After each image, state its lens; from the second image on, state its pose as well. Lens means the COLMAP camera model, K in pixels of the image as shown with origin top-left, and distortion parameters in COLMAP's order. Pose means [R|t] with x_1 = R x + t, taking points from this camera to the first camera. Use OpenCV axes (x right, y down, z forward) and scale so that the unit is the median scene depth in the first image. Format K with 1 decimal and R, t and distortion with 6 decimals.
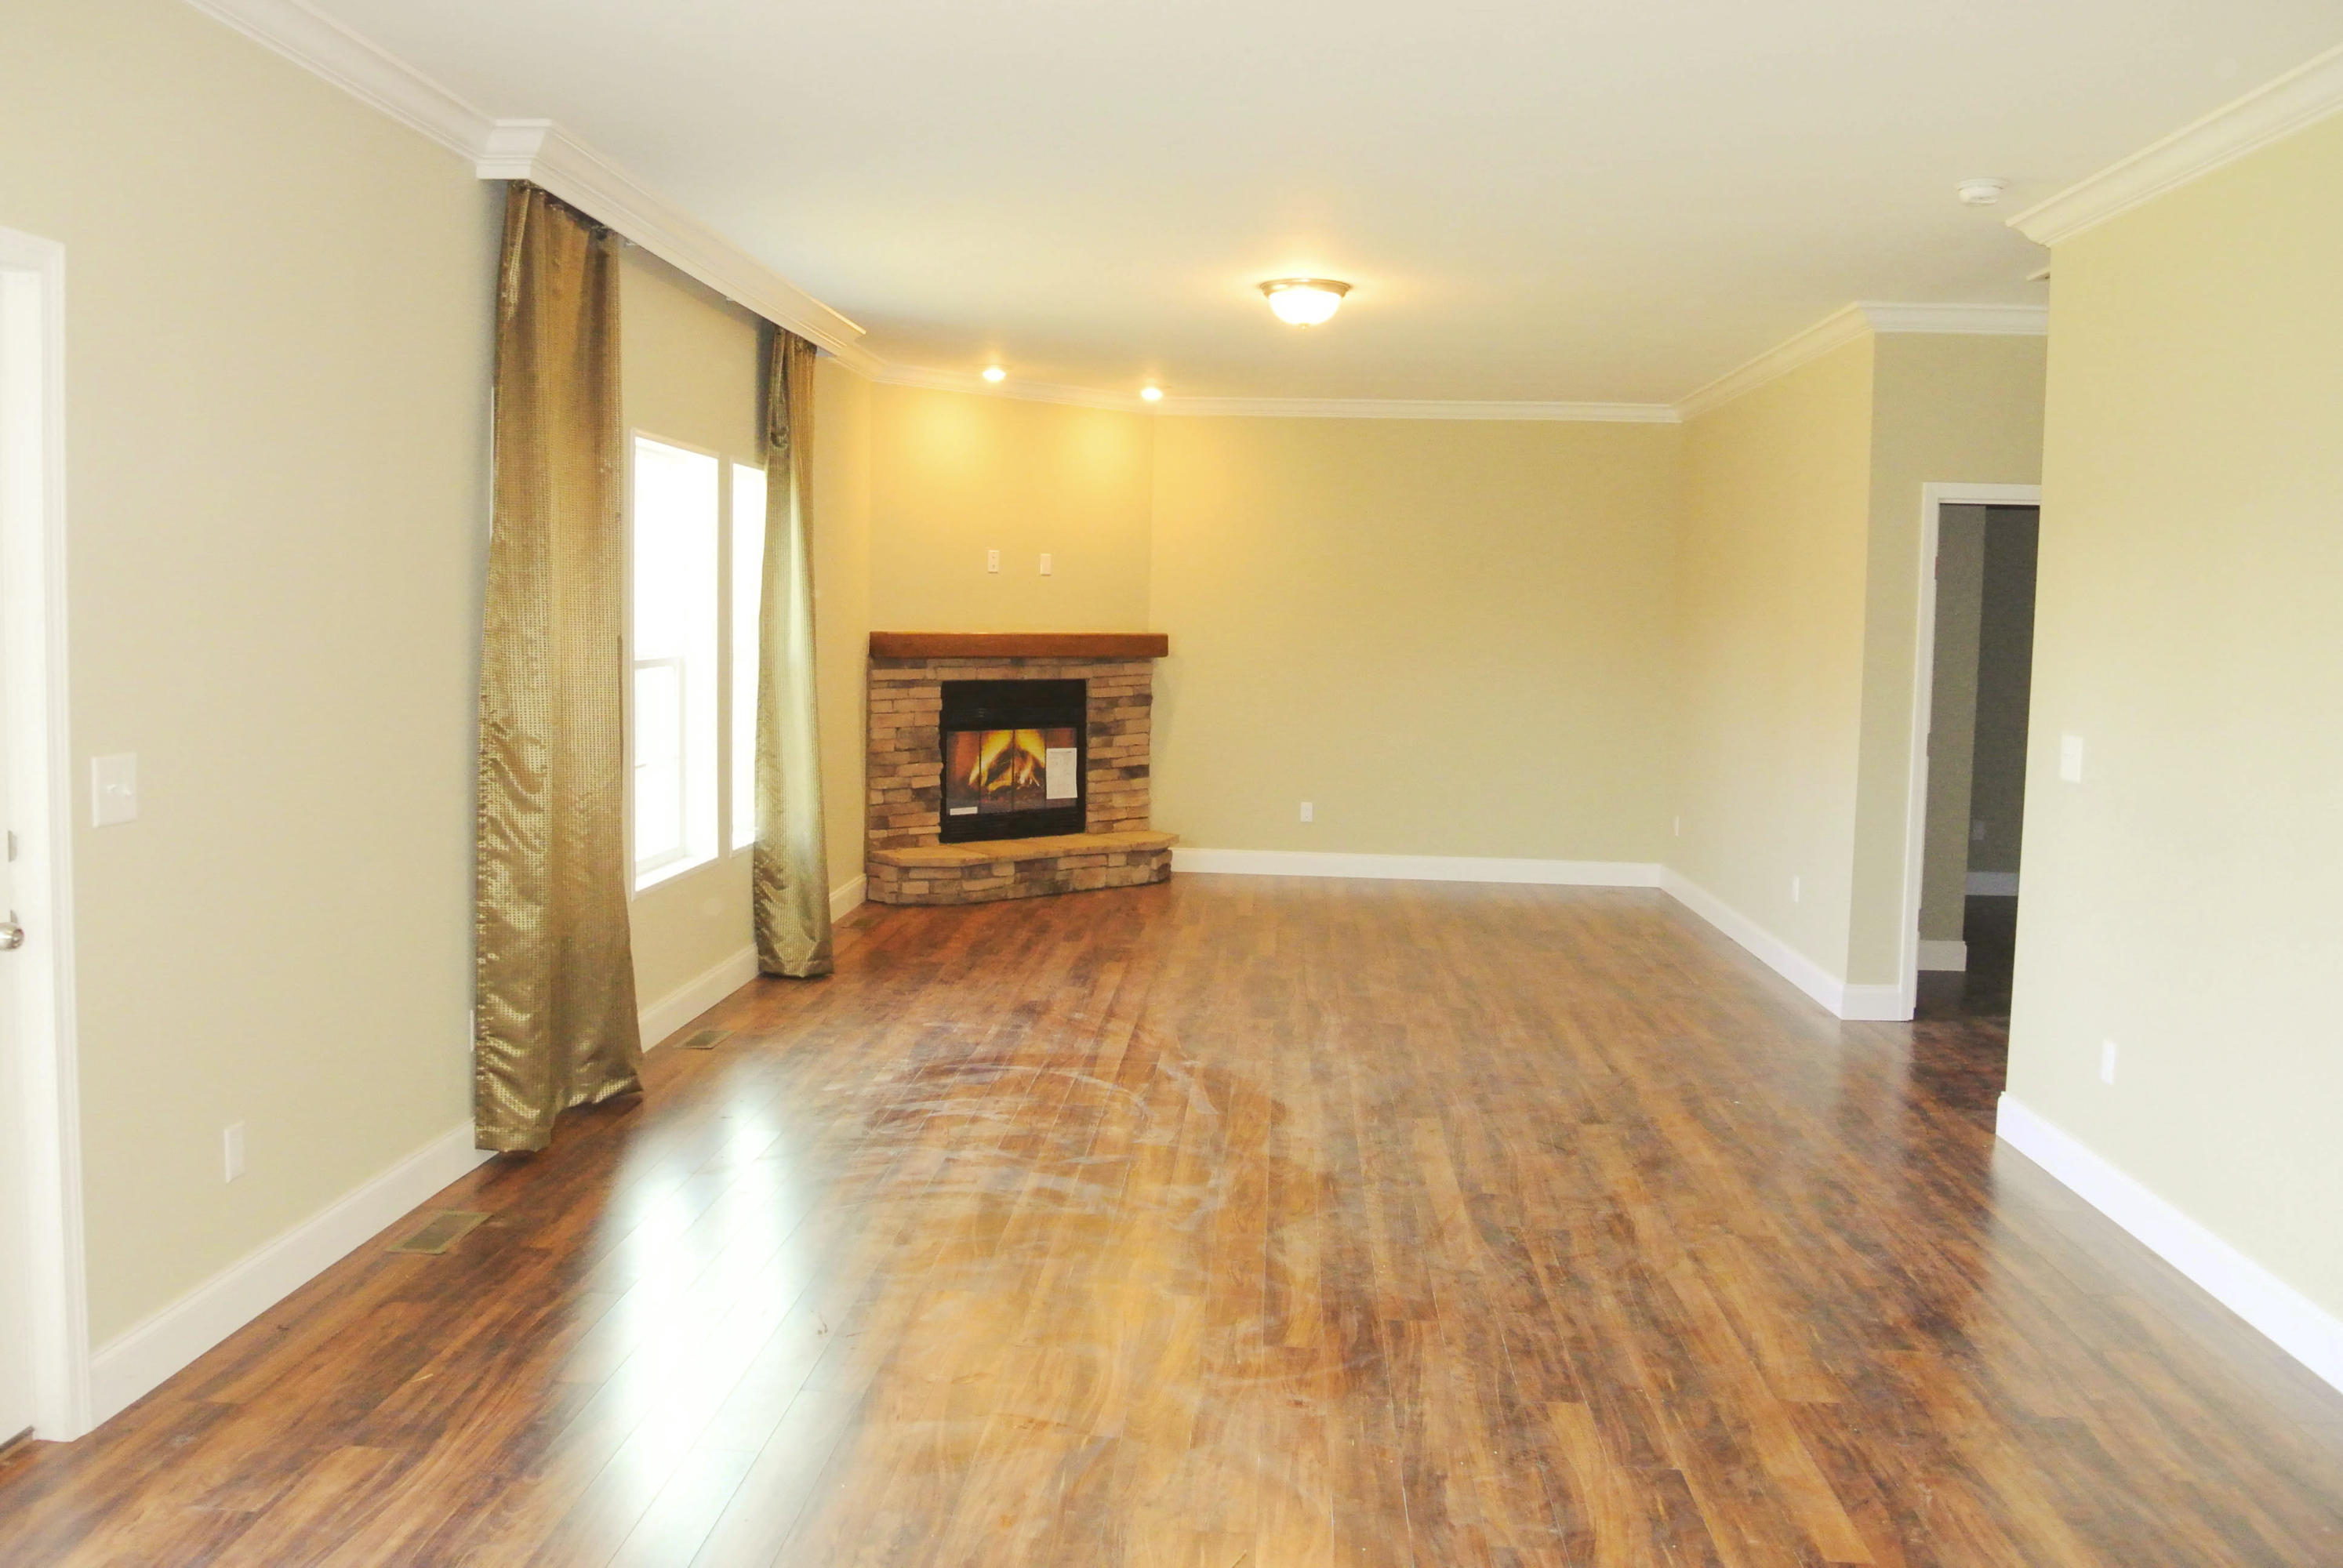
lens RADIAL K [[1838.4, 0, 1161.1], [0, 1838.4, 758.0], [0, 0, 1]] dist [-0.095356, 0.035727]
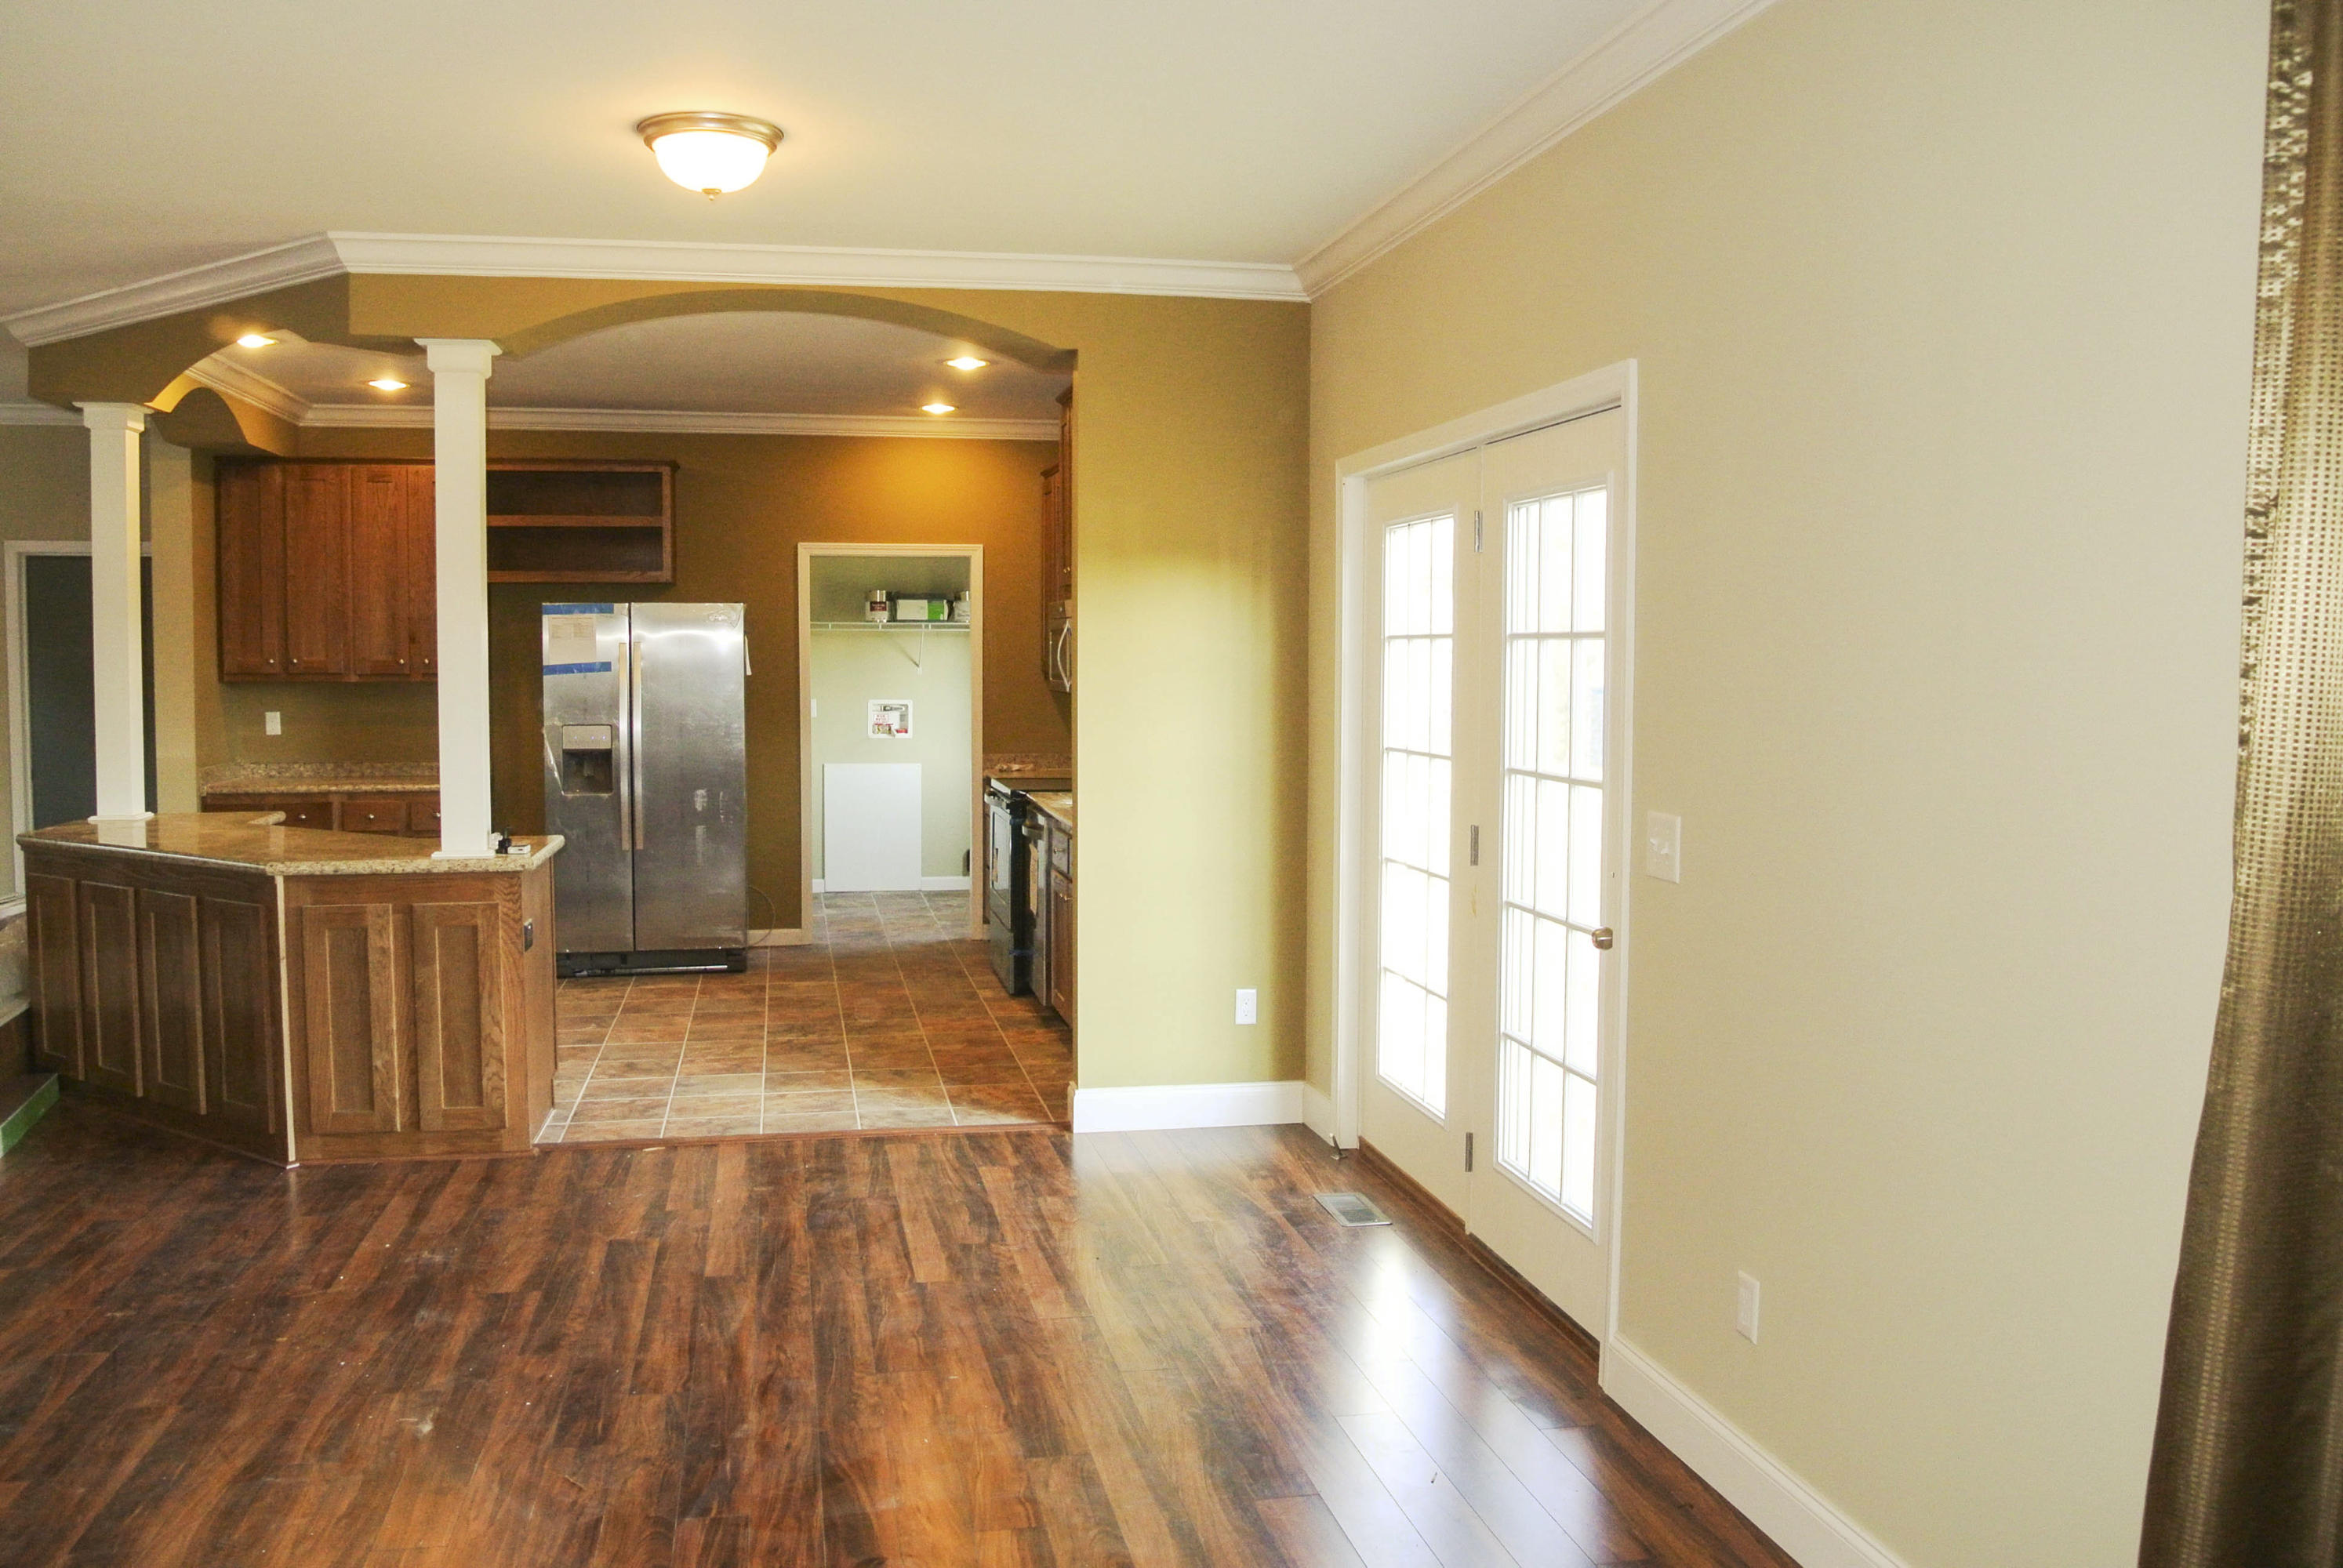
lens RADIAL K [[1816.9, 0, 1159.7], [0, 1816.9, 754.4], [0, 0, 1]] dist [-0.097390, 0.043174]
pose [[-0.962444, -0.013486, -0.271146, -0.005300], [-0.048834, 0.991074, 0.124044, -0.106390], [0.267053, 0.132626, -0.954512, 1.306594]]
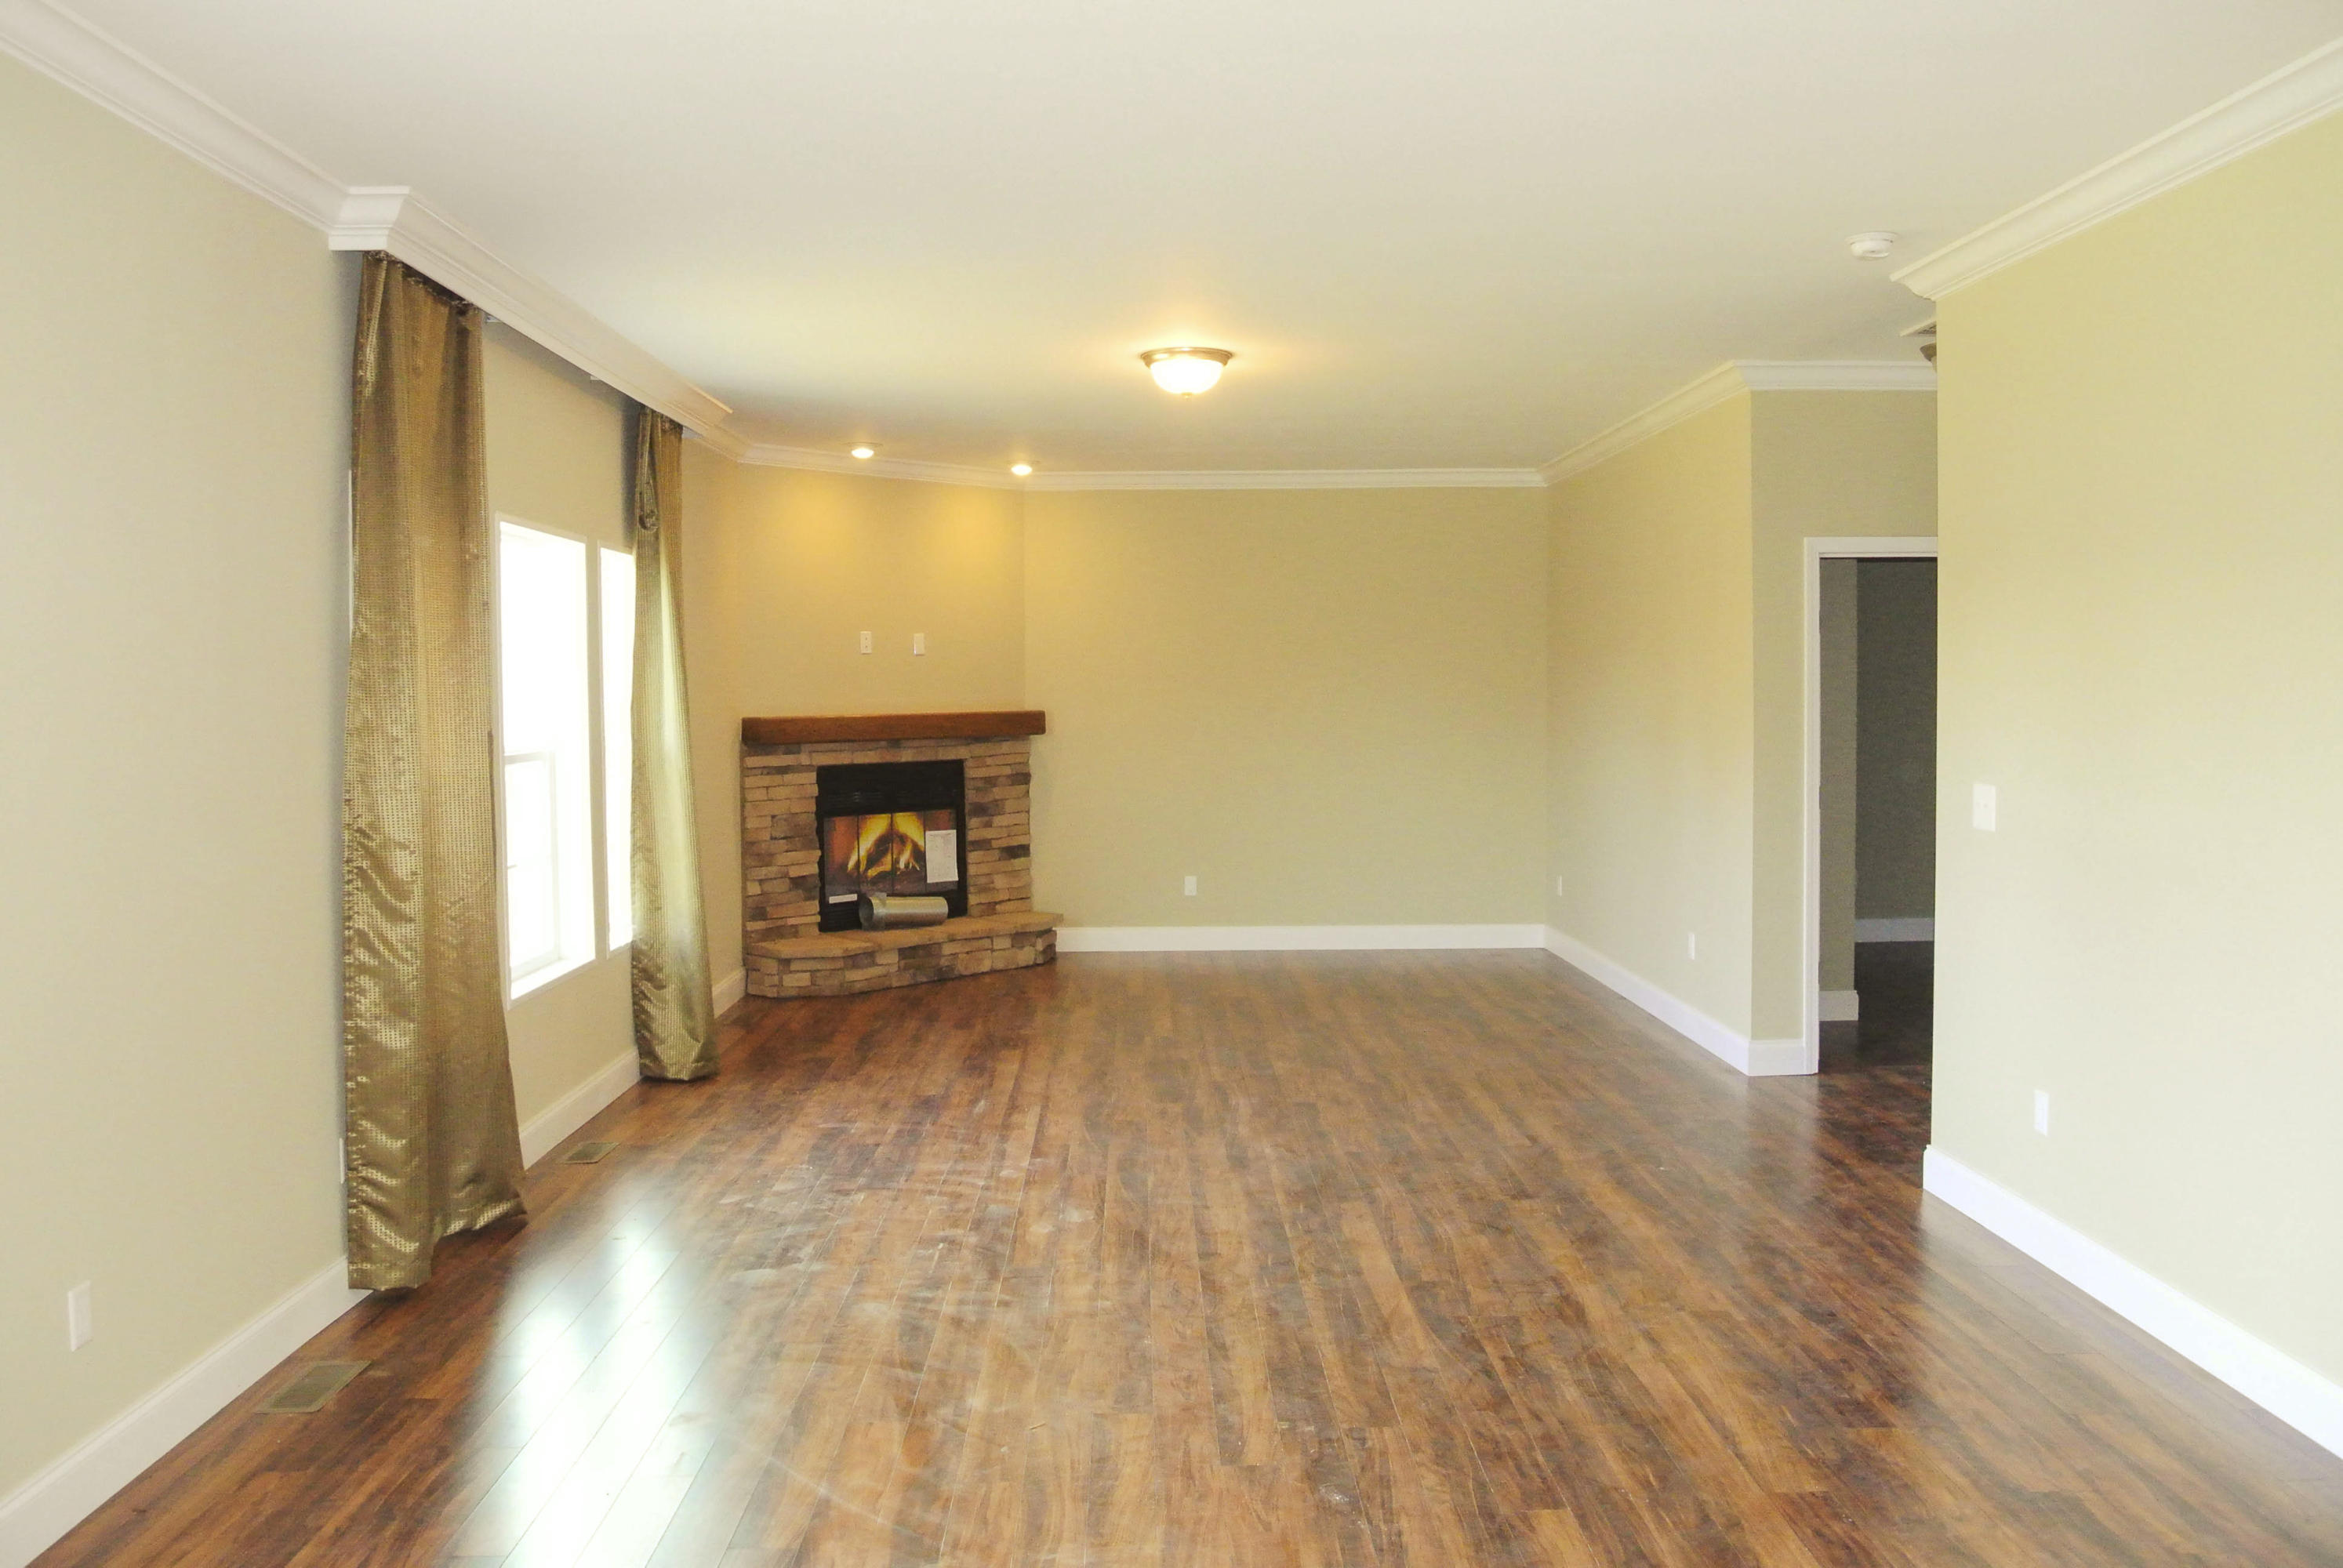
lens RADIAL K [[1816.9, 0, 1159.7], [0, 1816.9, 754.4], [0, 0, 1]] dist [-0.097390, 0.043174]
pose [[0.996267, -0.032120, 0.080132, -0.029088], [0.035449, 0.998552, -0.040469, -0.005354], [-0.078716, 0.043158, 0.995962, 0.052181]]
